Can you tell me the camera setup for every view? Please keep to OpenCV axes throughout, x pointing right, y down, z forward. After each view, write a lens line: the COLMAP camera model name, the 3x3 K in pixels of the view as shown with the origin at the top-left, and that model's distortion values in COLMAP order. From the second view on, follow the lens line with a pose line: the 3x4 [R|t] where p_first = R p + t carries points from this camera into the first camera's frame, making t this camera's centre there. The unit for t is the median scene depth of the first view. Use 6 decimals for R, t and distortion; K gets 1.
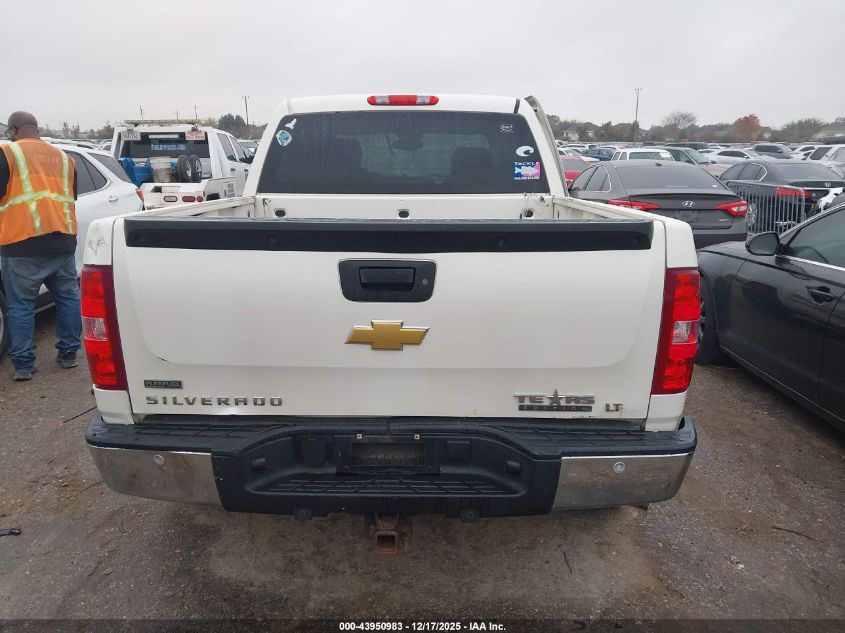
lens RADIAL K [[664.9, 0, 422.5], [0, 664.9, 316.5], [0, 0, 1]] dist [0.062640, -0.058998]
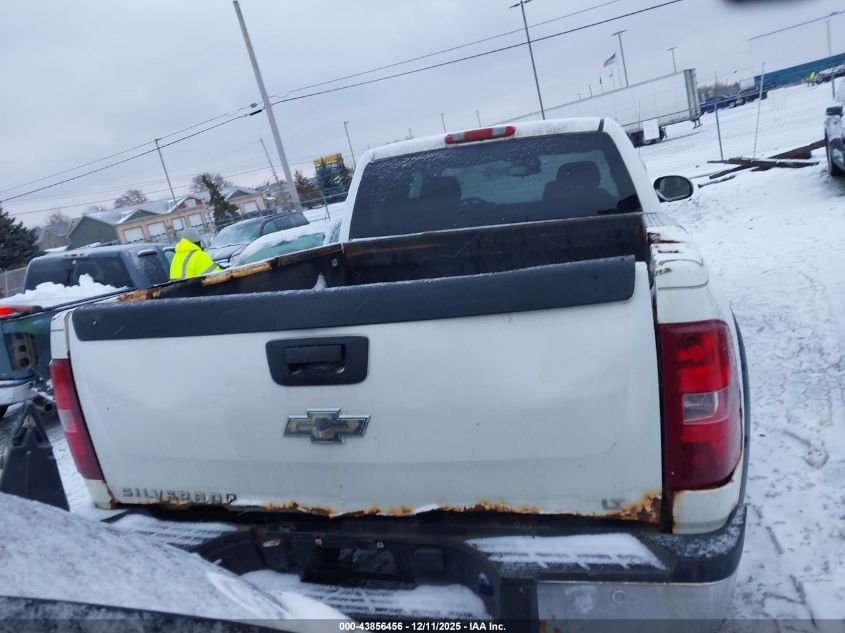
lens RADIAL K [[656.2, 0, 422.5], [0, 656.2, 316.5], [0, 0, 1]] dist [0.005635, -0.012537]
pose [[0.970702, -0.073230, -0.228855, 0.267701], [0.063491, 0.996747, -0.049645, -0.059151], [0.231746, 0.033660, 0.972194, 0.200271]]
